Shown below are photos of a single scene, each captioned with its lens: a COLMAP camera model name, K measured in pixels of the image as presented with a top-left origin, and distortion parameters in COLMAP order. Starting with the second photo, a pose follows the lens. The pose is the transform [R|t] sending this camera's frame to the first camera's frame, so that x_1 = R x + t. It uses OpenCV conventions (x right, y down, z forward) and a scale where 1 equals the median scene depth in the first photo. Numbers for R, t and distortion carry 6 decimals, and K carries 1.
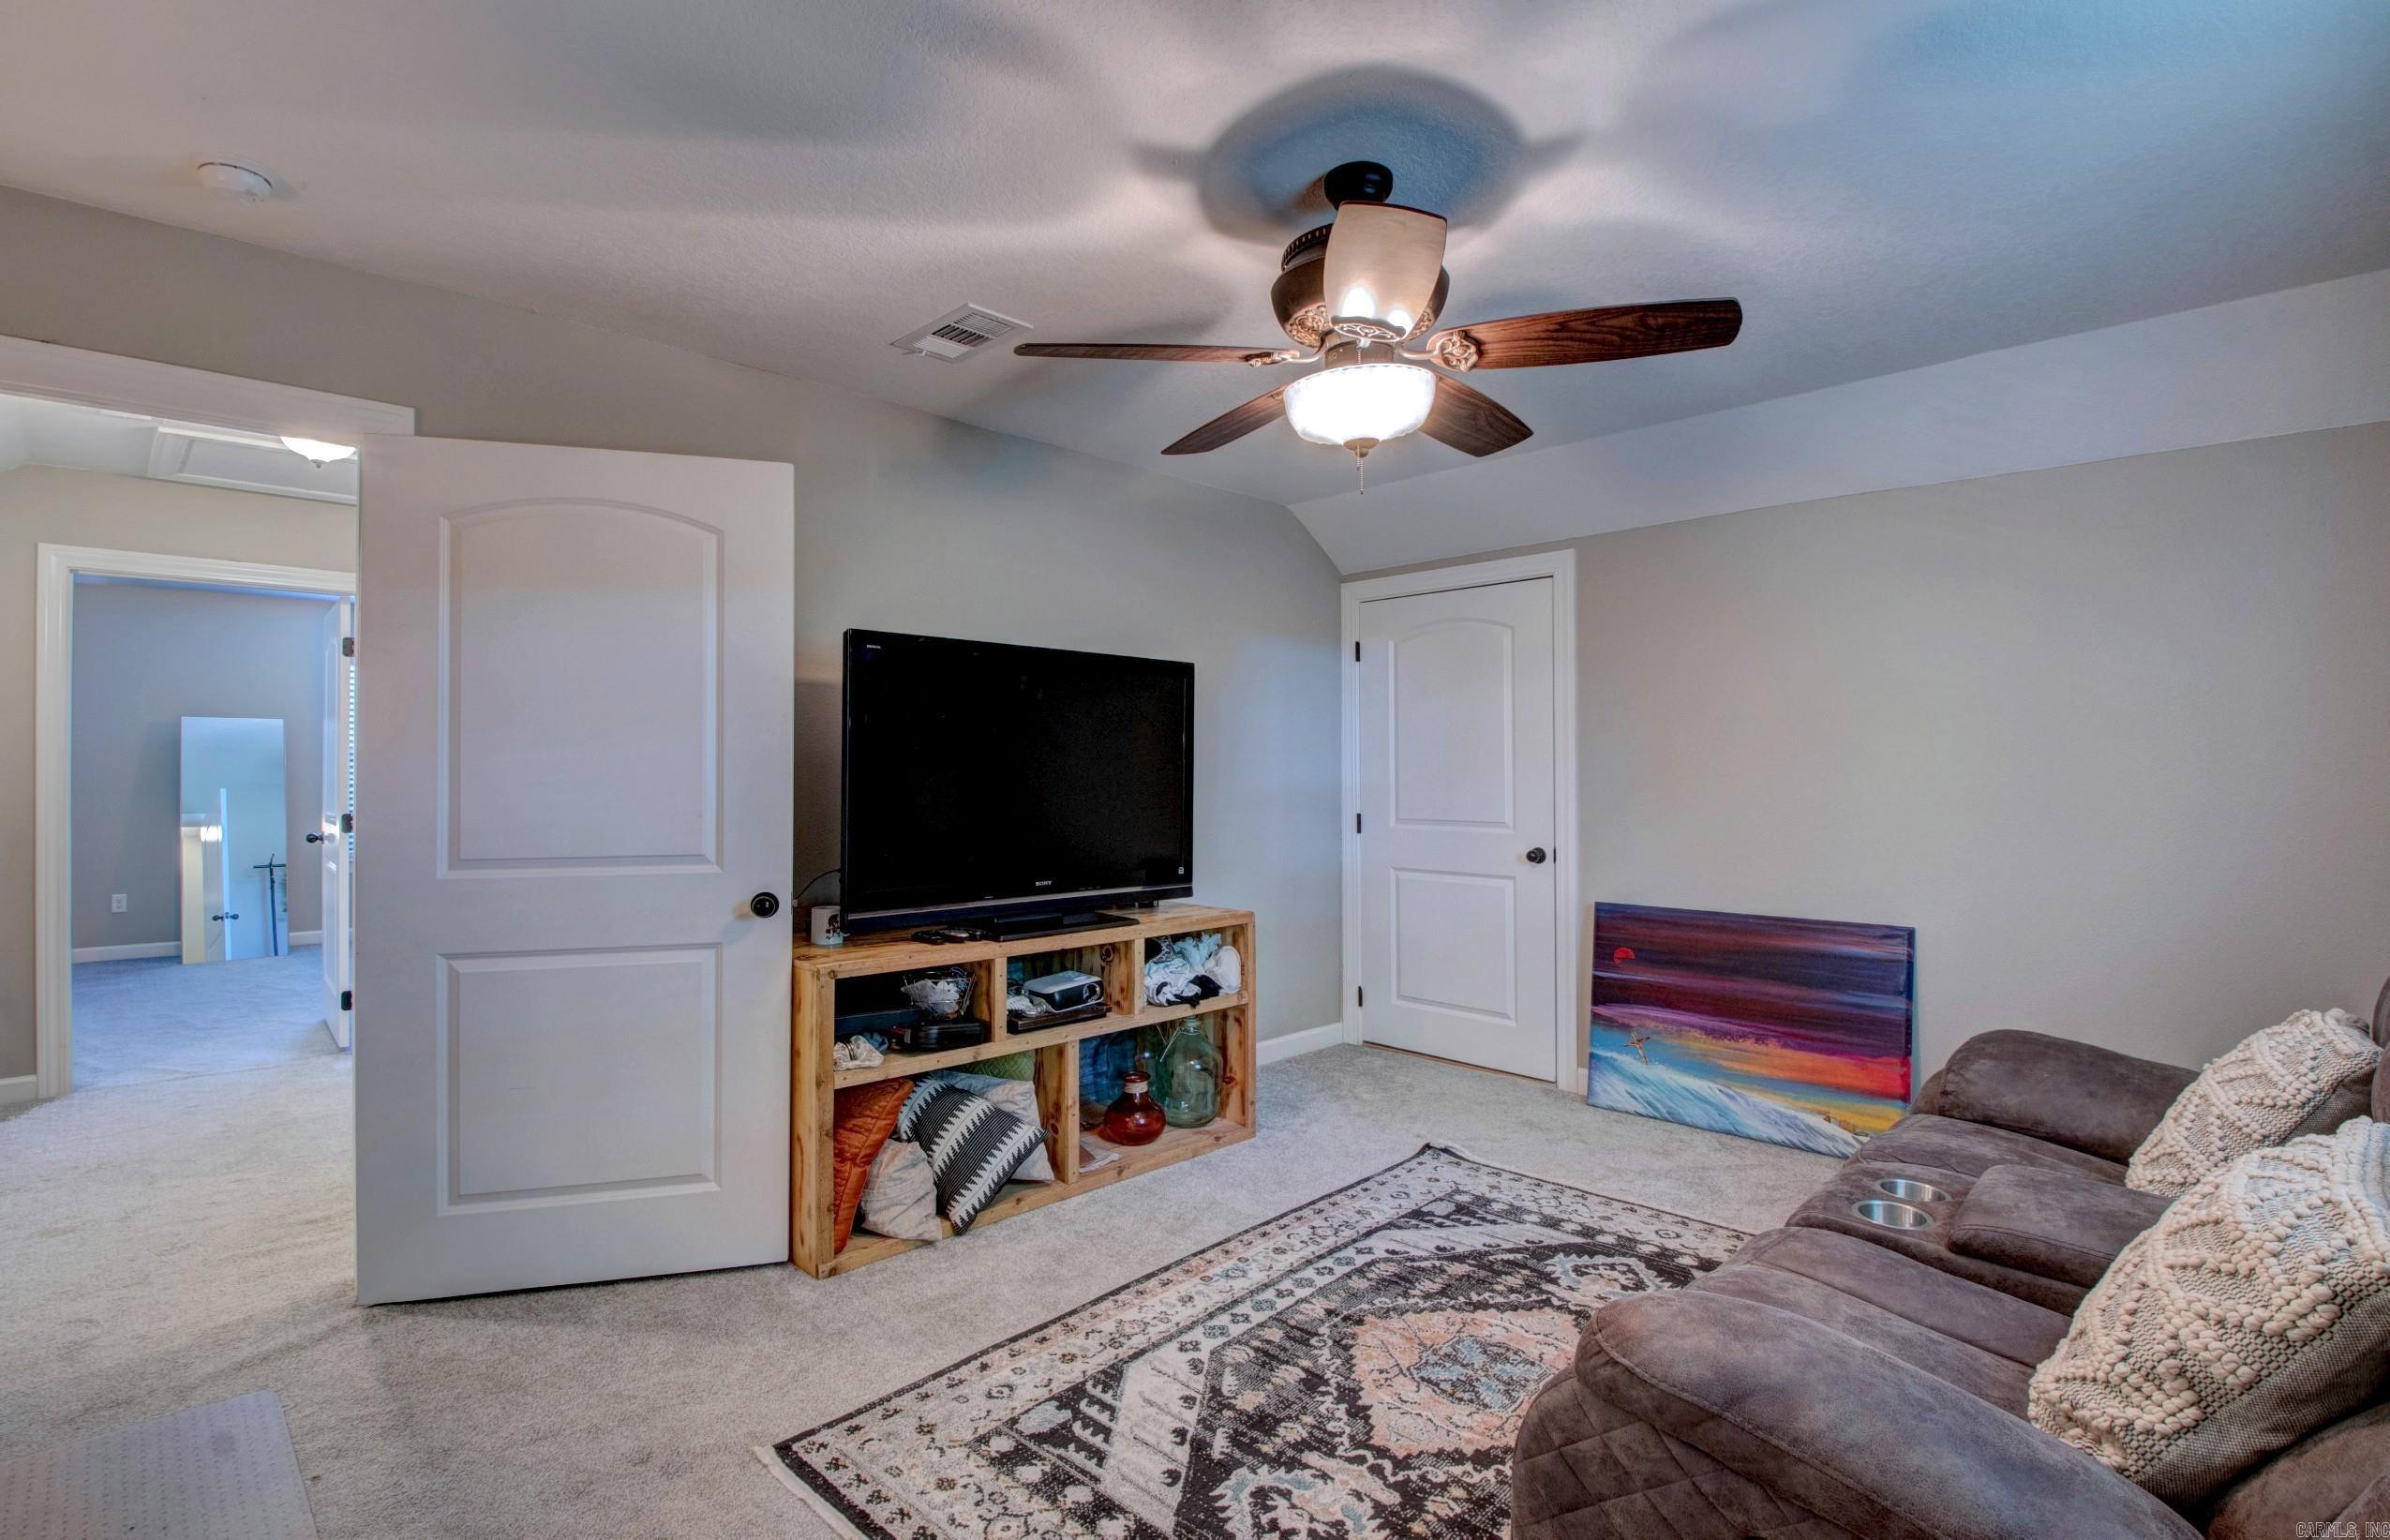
lens RADIAL K [[1140.3, 0, 1188.3], [0, 1140.3, 758.0], [0, 0, 1]] dist [0.026518, -0.036229]
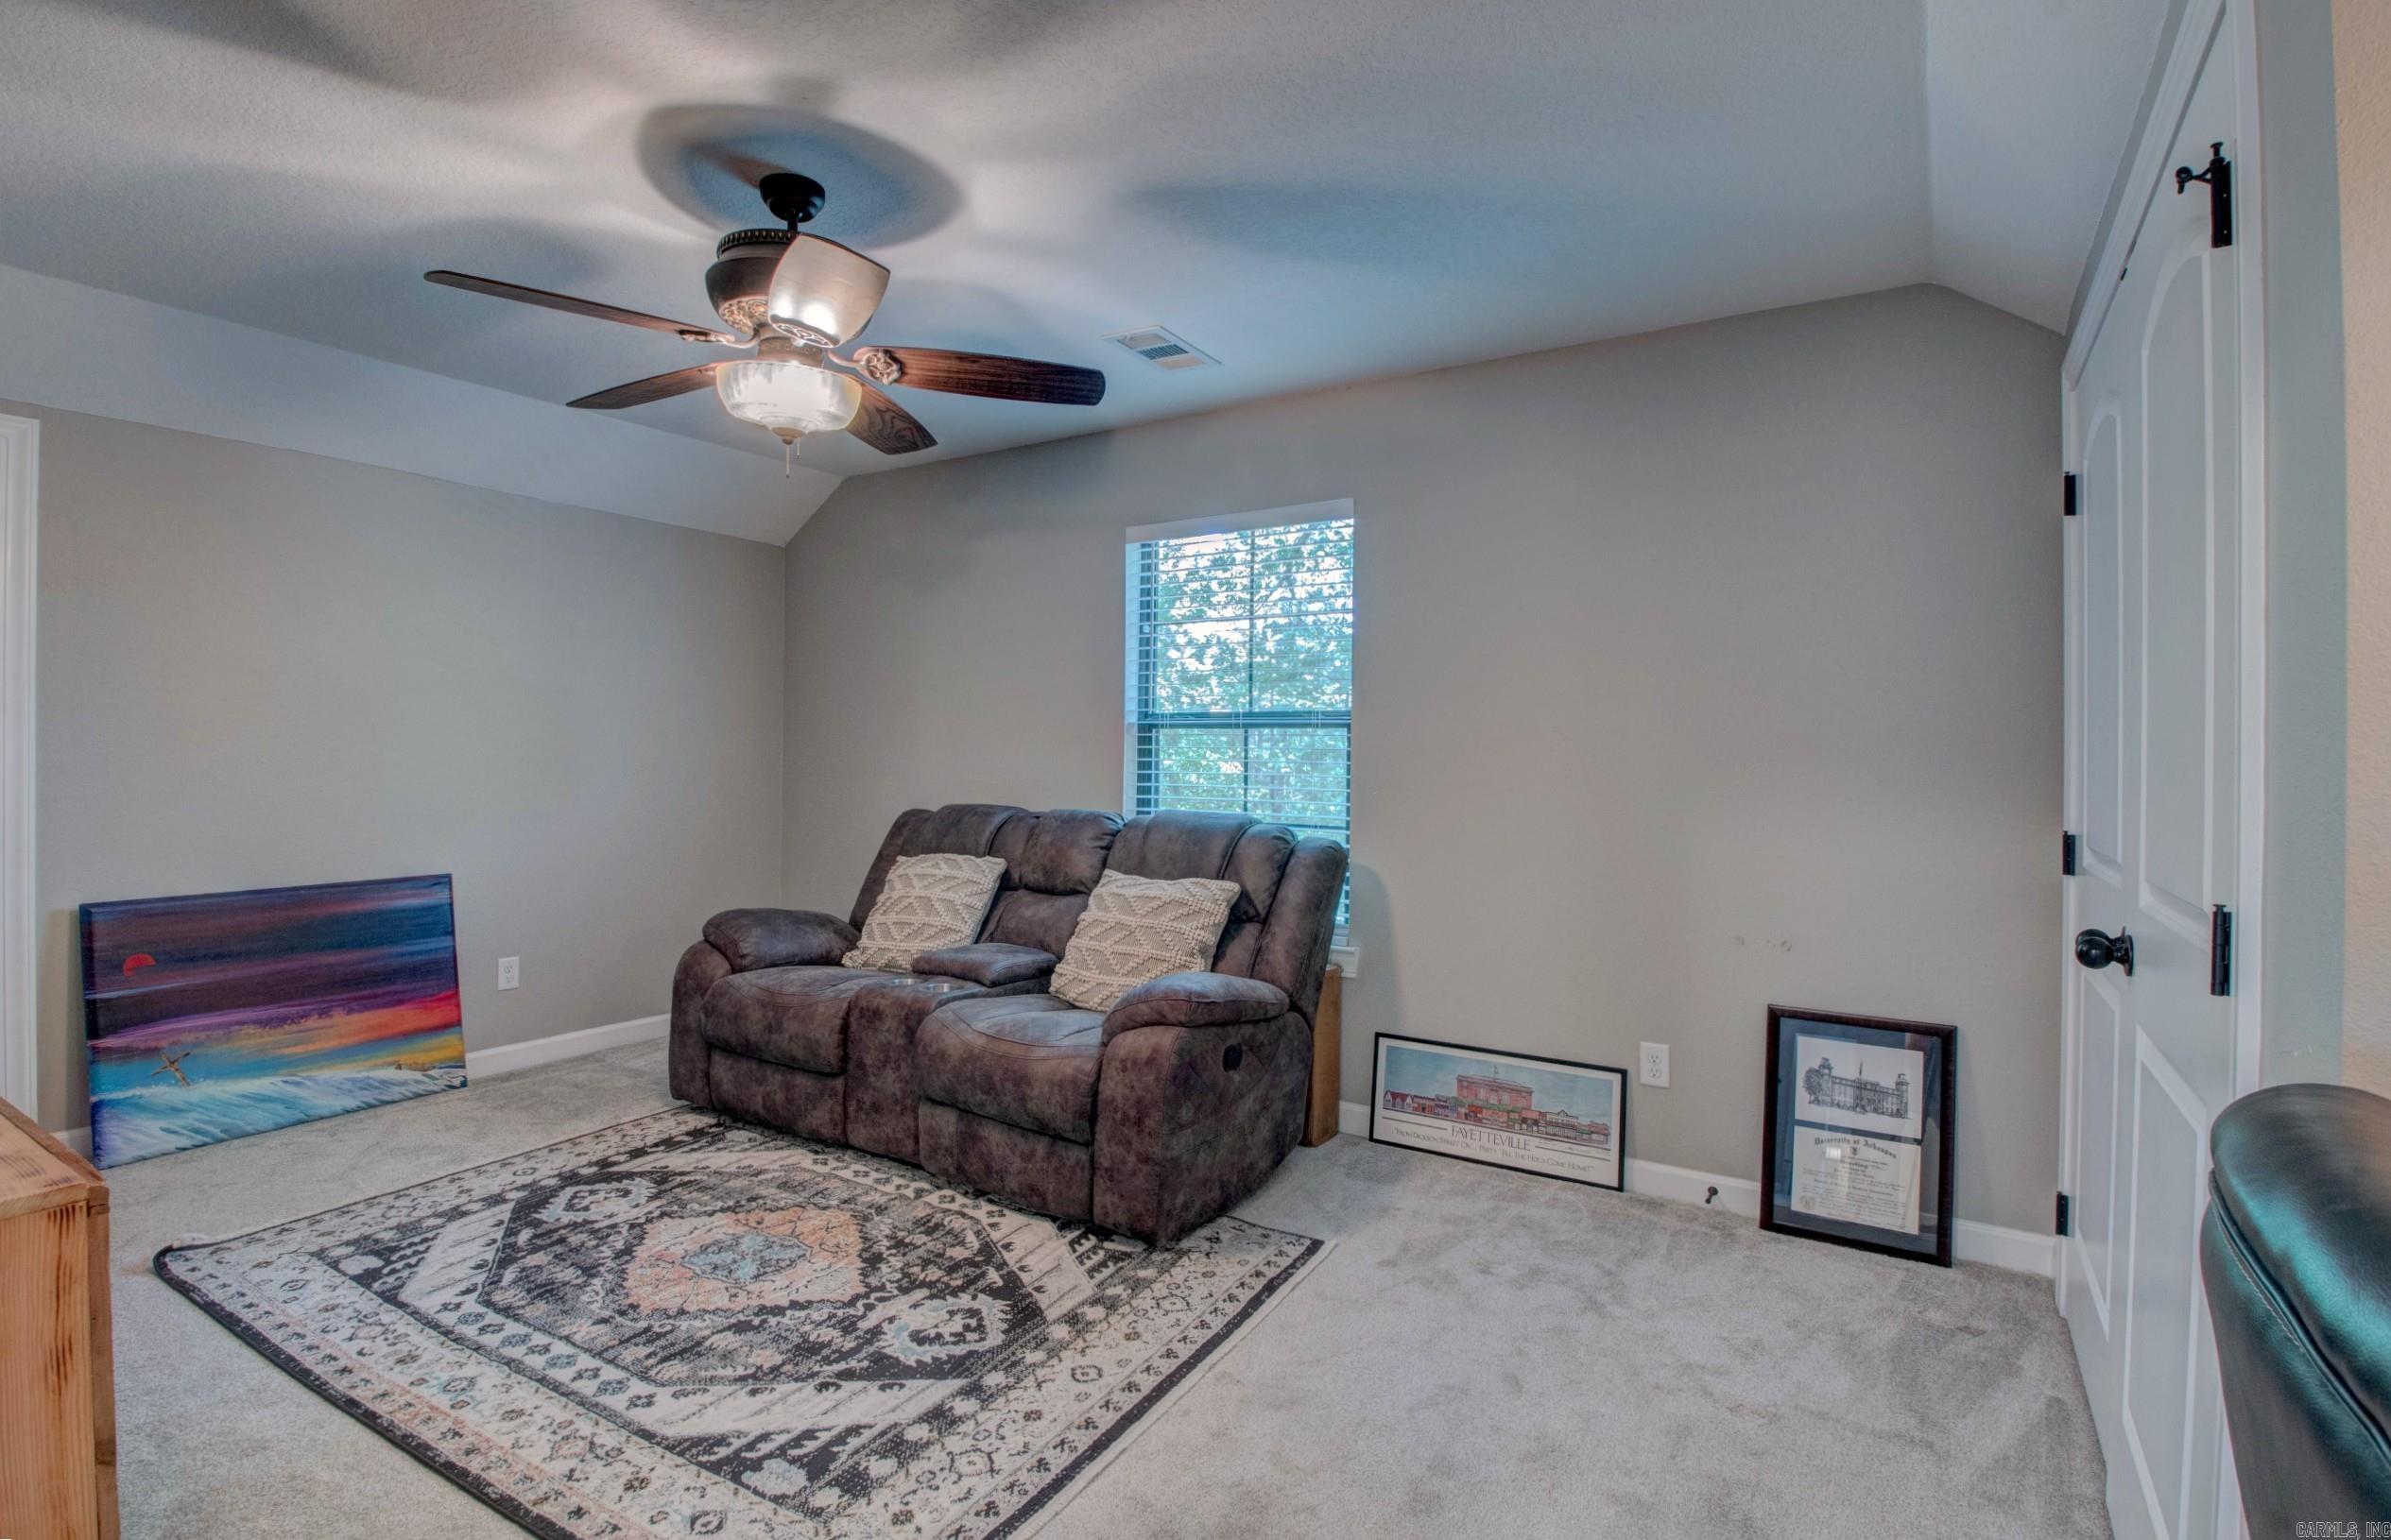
lens RADIAL K [[1140.6, 0, 1188.8], [0, 1140.6, 758.0], [0, 0, 1]] dist [0.026518, -0.036229]
pose [[-0.224815, -0.009485, 0.974355, -0.934075], [-0.018883, 0.999807, 0.005376, 0.022426], [-0.974219, -0.017190, -0.224951, 0.817517]]
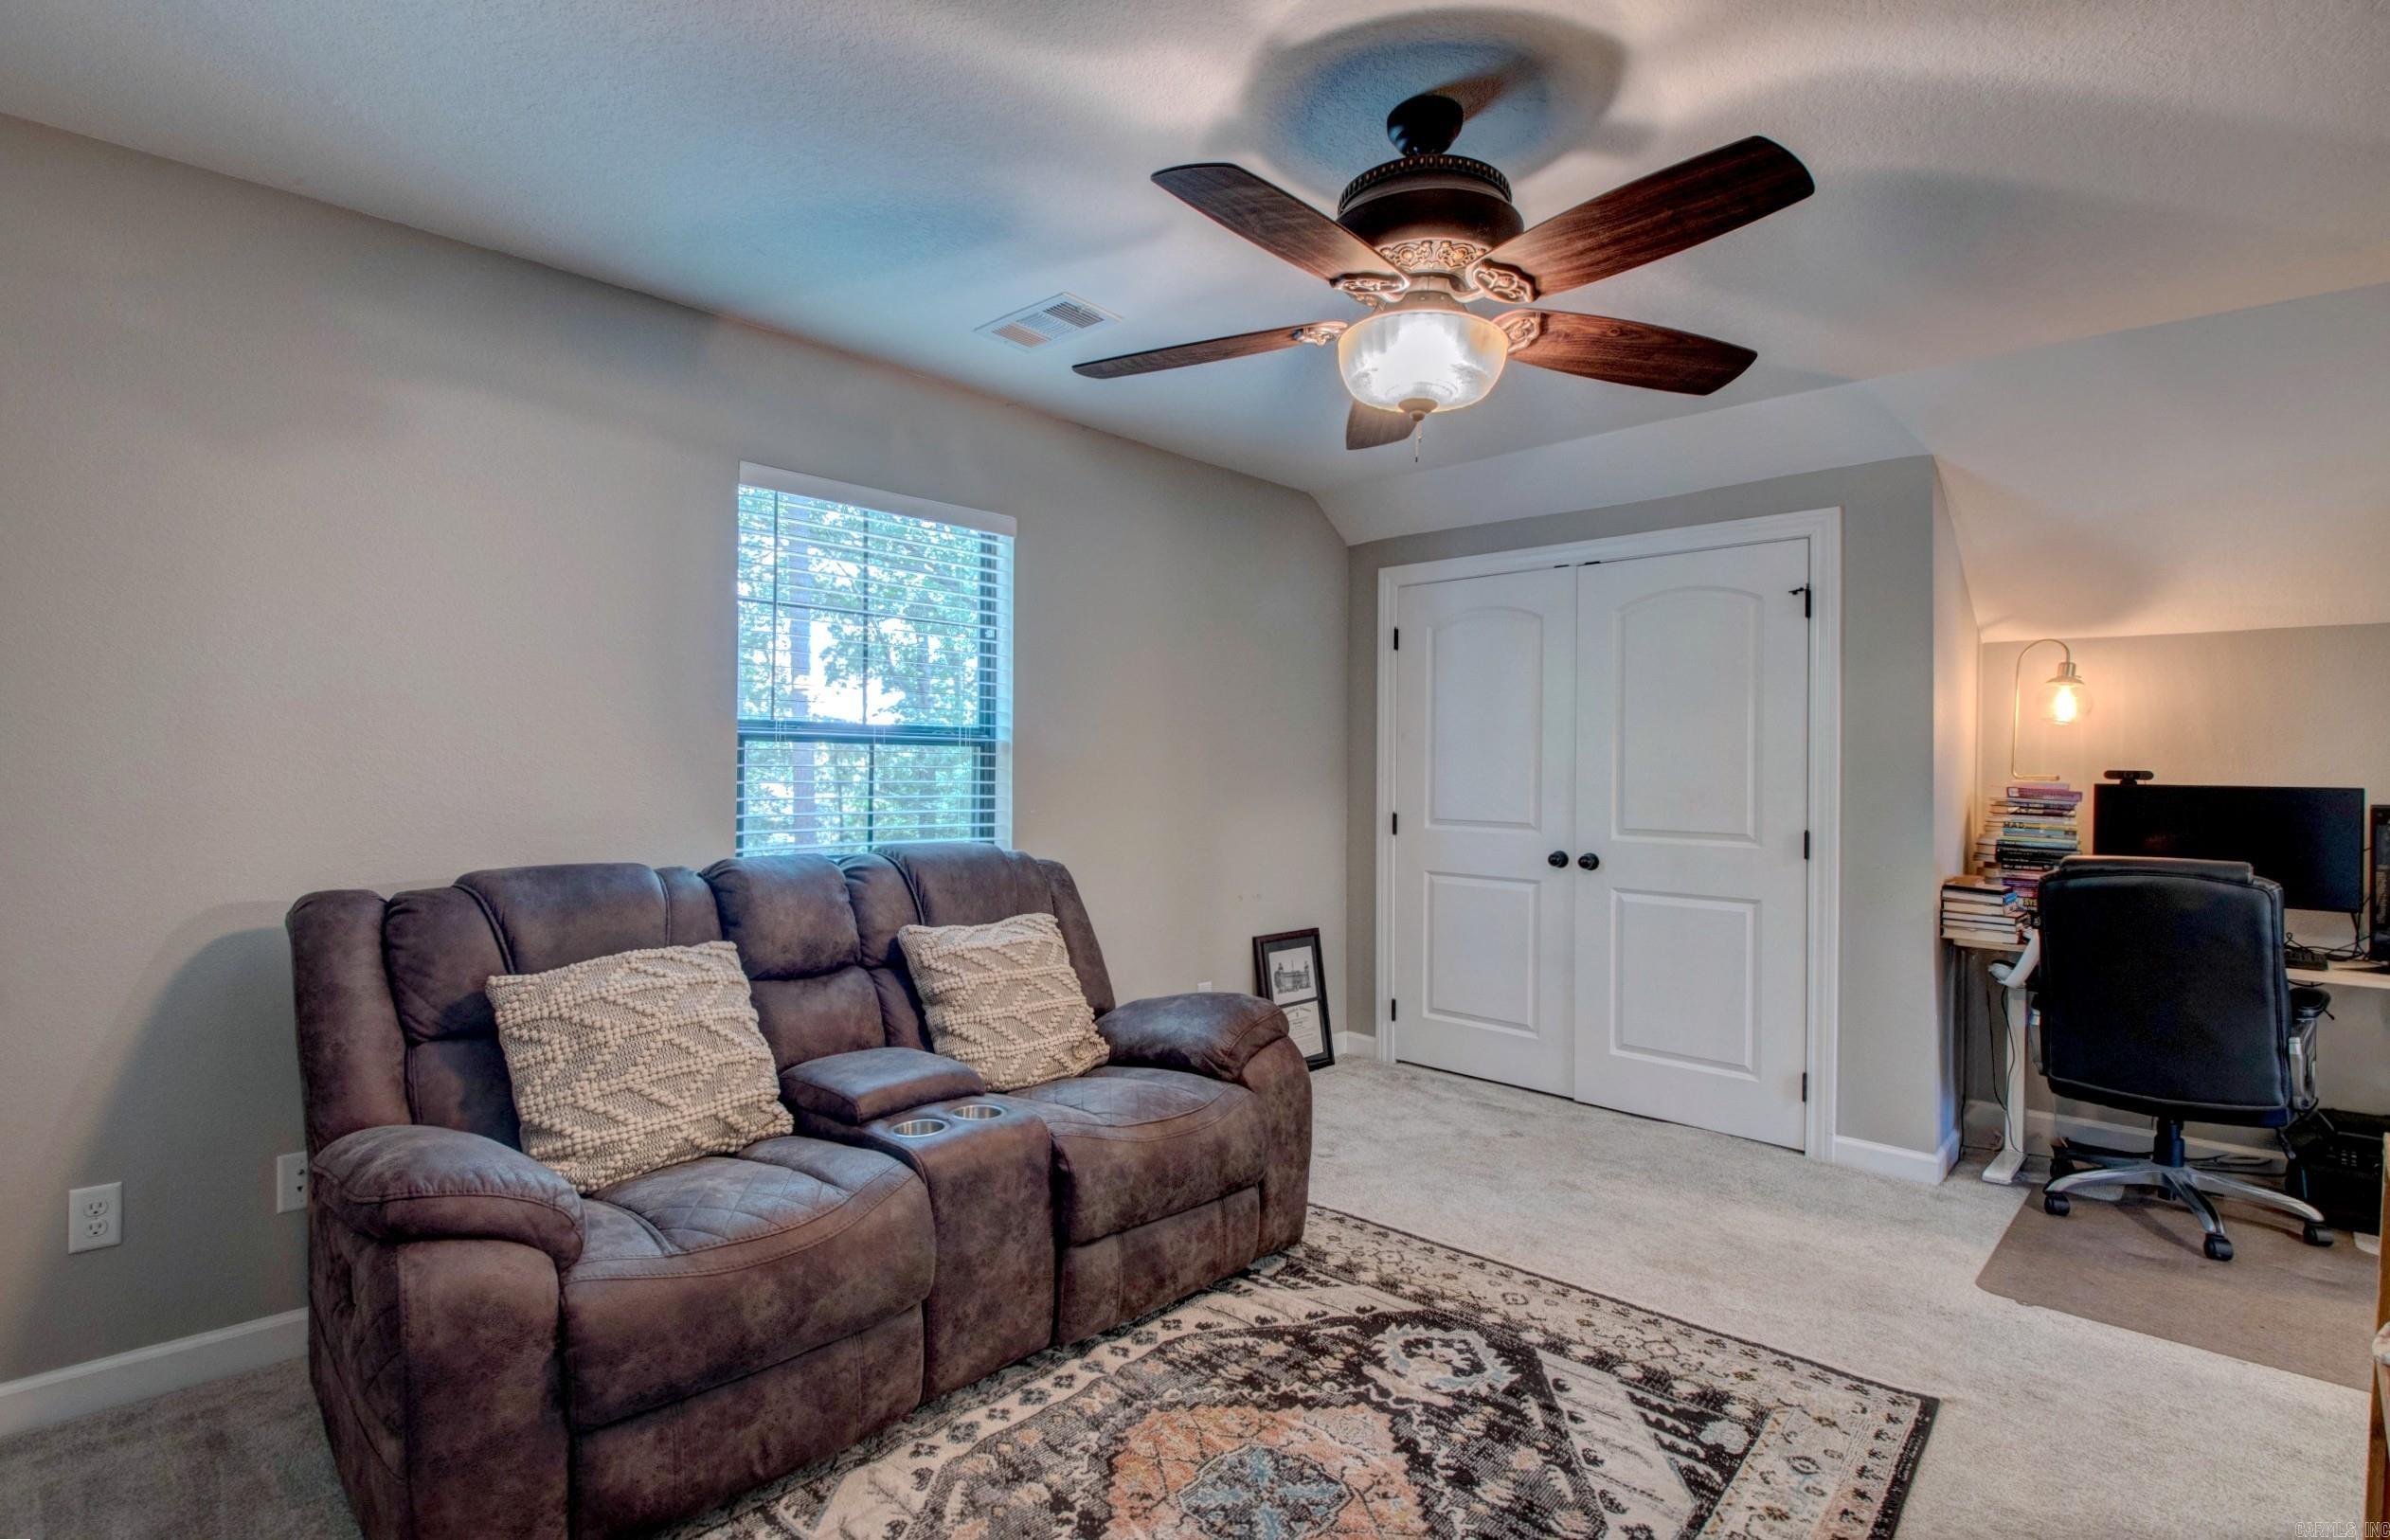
lens RADIAL K [[1100.7, 0, 1180.9], [0, 1100.7, 765.1], [0, 0, 1]] dist [0.003984, -0.016461]
pose [[-0.999706, -0.016854, -0.017418, 0.330712], [-0.016765, 0.999846, -0.005188, 0.014482], [0.017503, -0.004895, -0.999835, 1.751335]]
